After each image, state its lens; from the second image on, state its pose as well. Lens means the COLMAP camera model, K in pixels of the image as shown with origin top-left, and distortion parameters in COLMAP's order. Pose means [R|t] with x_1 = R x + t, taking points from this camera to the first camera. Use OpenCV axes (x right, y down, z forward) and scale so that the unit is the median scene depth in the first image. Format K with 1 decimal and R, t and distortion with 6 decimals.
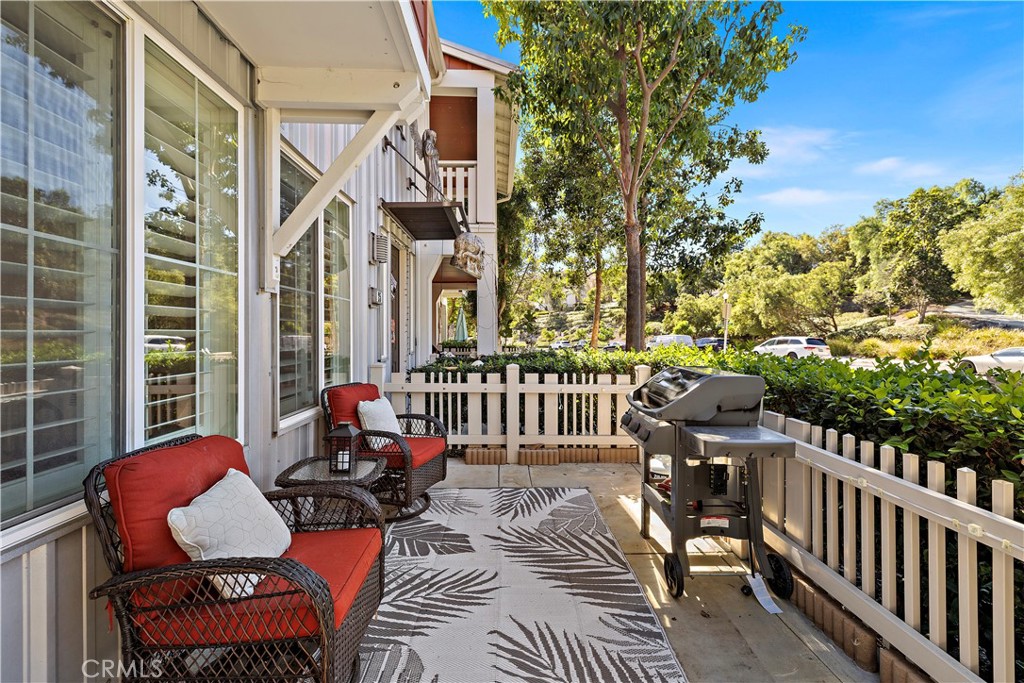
lens RADIAL K [[429.7, 0, 534.9], [0, 429.7, 330.9], [0, 0, 1]] dist [0.000738, 0.000451]
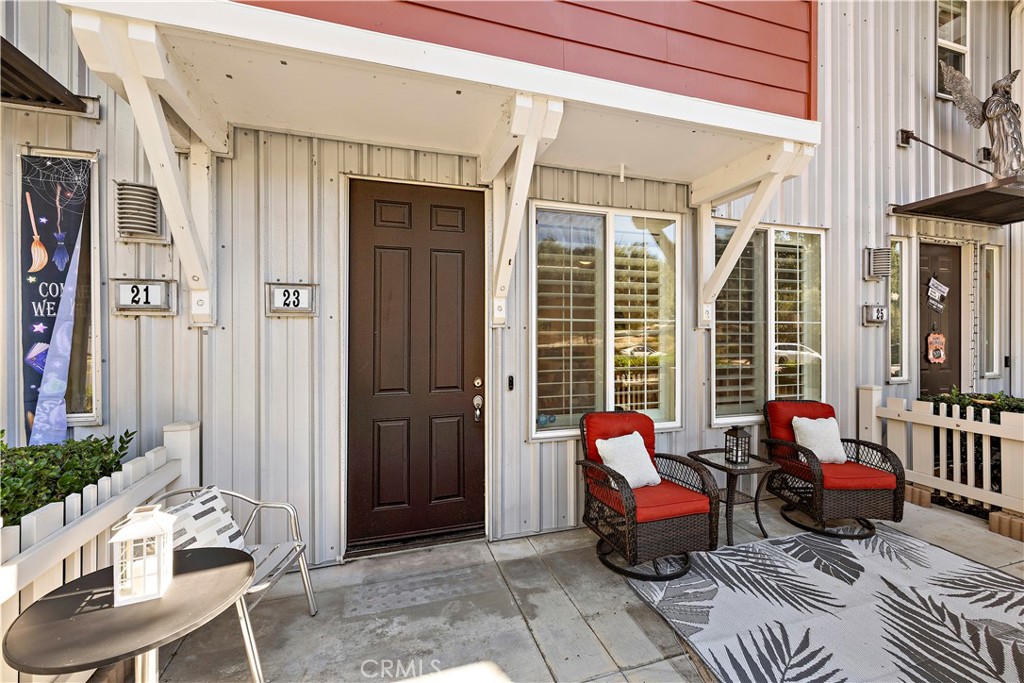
lens RADIAL K [[429.7, 0, 518.2], [0, 429.7, 337.8], [0, 0, 1]] dist [0.000738, 0.000451]
pose [[0.237797, 0.002199, -0.971312, 0.656068], [0.009888, 0.999940, 0.004685, -0.073116], [0.971264, -0.010718, 0.237762, 0.020667]]
